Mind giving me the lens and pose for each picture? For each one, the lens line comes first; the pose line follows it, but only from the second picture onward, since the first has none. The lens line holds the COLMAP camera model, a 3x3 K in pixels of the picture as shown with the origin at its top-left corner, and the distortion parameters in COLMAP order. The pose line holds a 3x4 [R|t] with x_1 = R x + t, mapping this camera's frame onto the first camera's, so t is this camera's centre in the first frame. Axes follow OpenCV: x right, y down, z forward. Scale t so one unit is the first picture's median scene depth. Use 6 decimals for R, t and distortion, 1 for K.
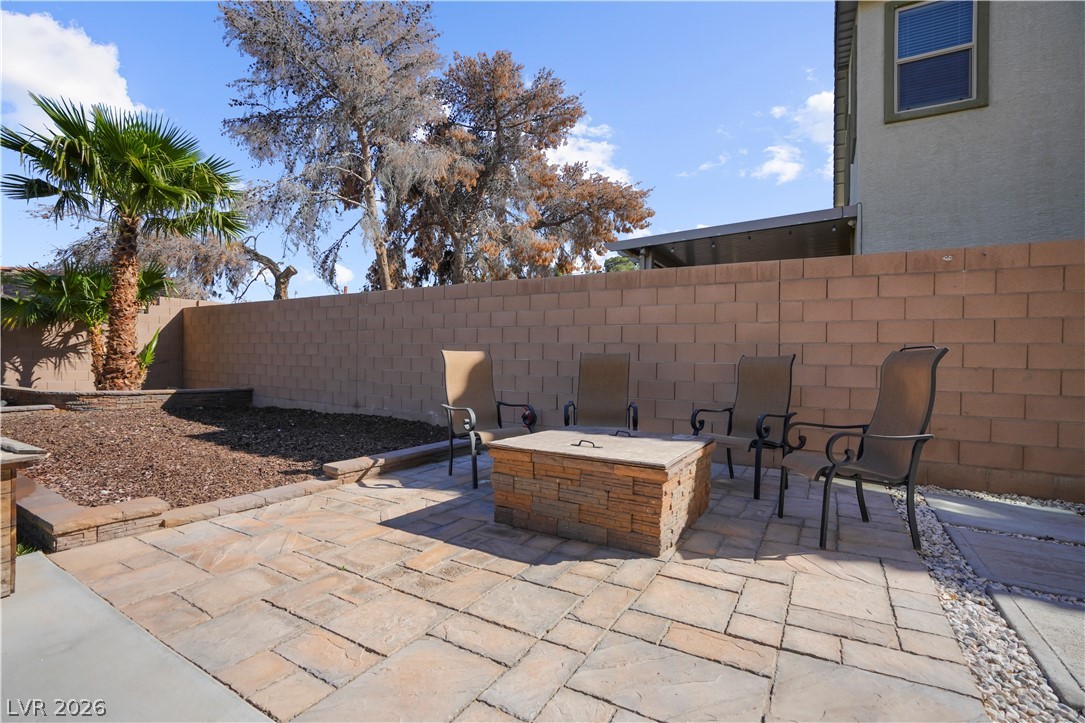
lens RADIAL K [[493.7, 0, 535.2], [0, 493.7, 365.6], [0, 0, 1]] dist [-0.016802, -0.013727]
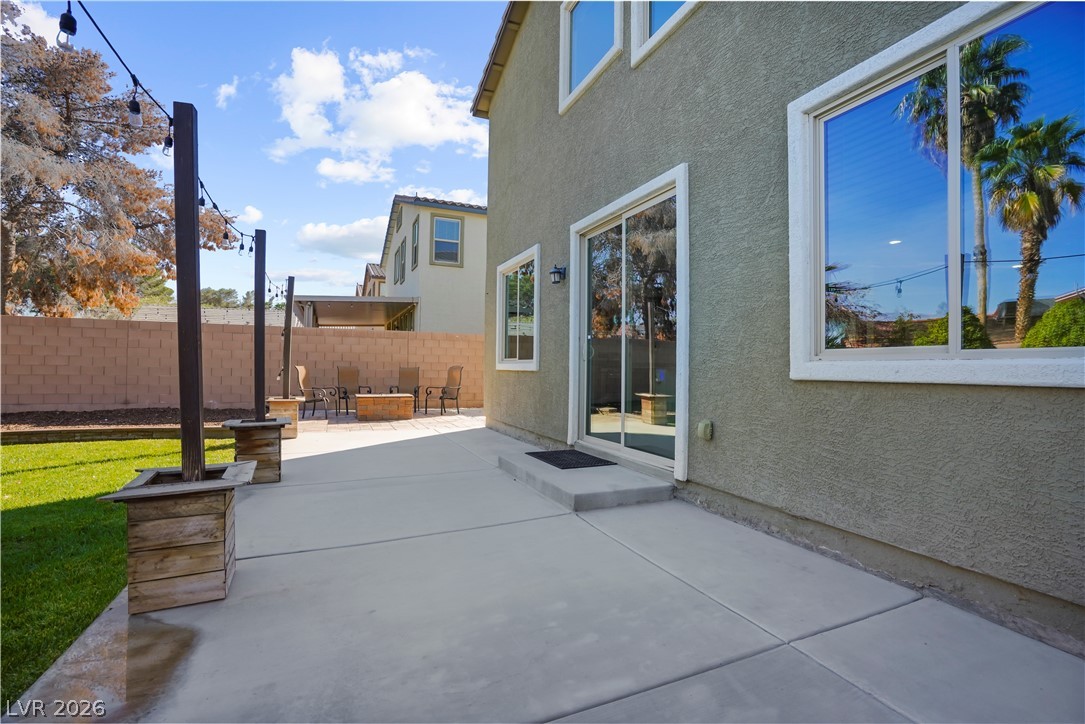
lens RADIAL K [[501.0, 0, 542.5], [0, 501.0, 362.0], [0, 0, 1]] dist [-0.053424, 0.021114]
pose [[0.575633, 0.000043, 0.817708, -0.662893], [0.005646, 0.999976, -0.004027, -0.015894], [-0.817688, 0.006935, 0.575619, -0.593118]]
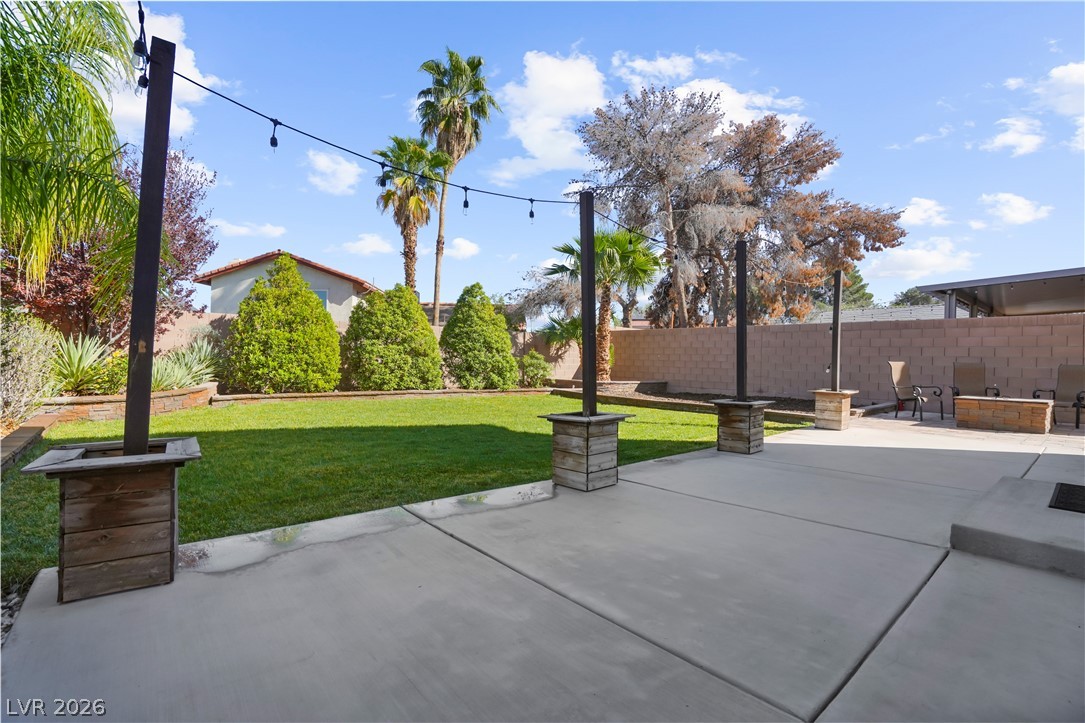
lens RADIAL K [[493.7, 0, 535.2], [0, 493.7, 365.6], [0, 0, 1]] dist [-0.016802, -0.013727]
pose [[0.948650, 0.004943, -0.316288, -0.467395], [-0.005692, 0.999983, -0.001446, -0.000704], [0.316276, 0.003172, 0.948662, -0.716374]]
